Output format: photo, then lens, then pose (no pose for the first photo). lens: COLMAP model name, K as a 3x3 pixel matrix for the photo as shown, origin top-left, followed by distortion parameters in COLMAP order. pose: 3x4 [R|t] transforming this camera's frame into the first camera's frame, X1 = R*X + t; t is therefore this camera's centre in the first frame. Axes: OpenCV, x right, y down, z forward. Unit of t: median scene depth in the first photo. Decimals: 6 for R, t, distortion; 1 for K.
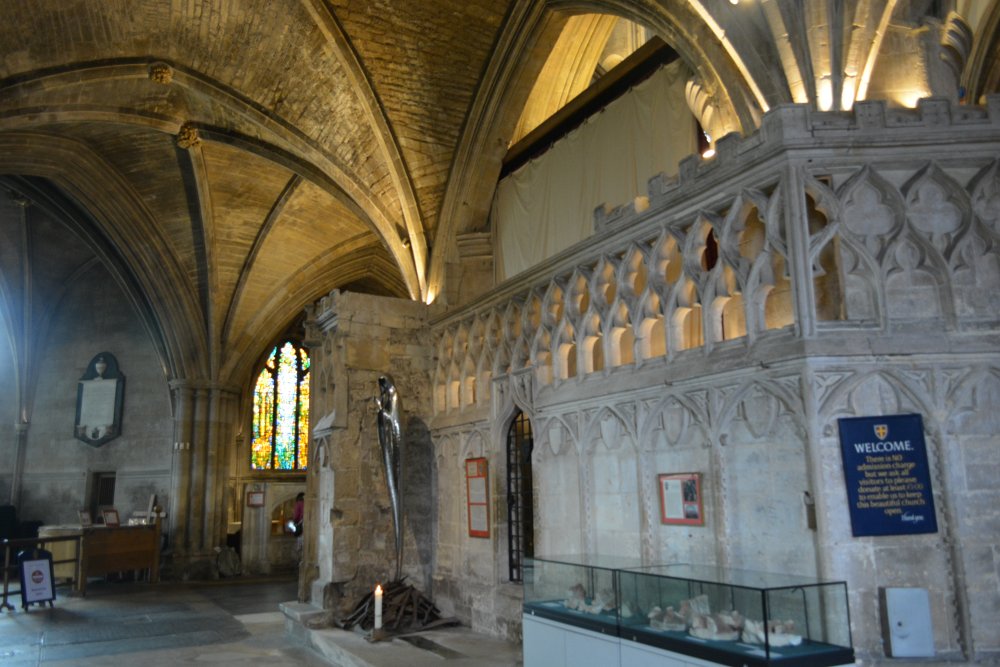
lens RADIAL K [[778.1, 0, 500.0], [0, 778.1, 333.5], [0, 0, 1]] dist [-0.012292, 0.003916]
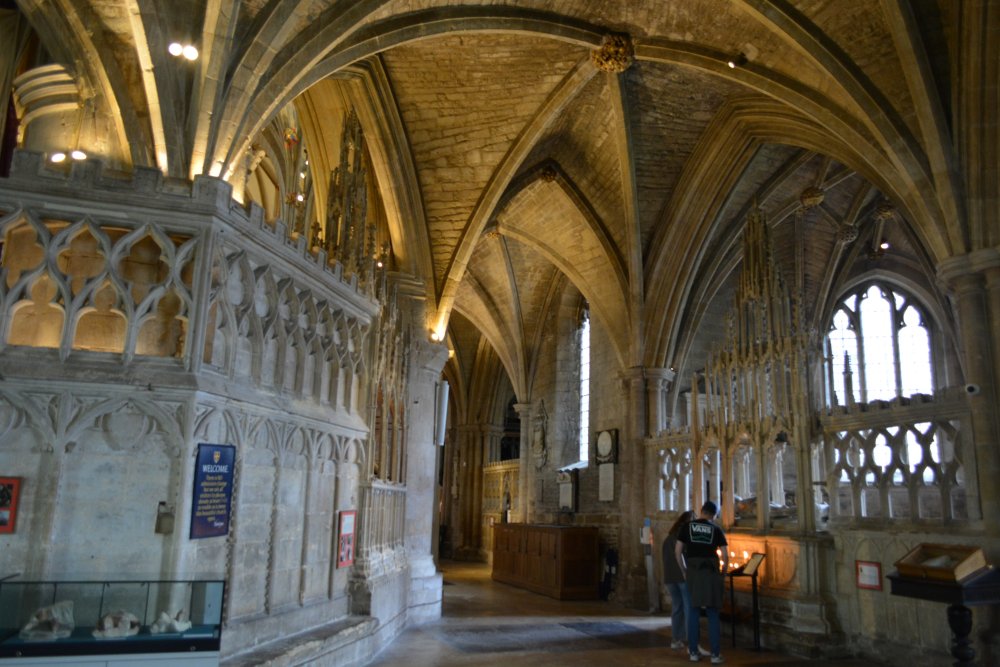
lens RADIAL K [[778.1, 0, 500.0], [0, 778.1, 333.5], [0, 0, 1]] dist [-0.012292, 0.003916]
pose [[0.155696, 0.230893, 0.960441, -0.676553], [-0.220726, 0.955846, -0.194006, 0.072754], [-0.962828, -0.181789, 0.199786, 0.308642]]
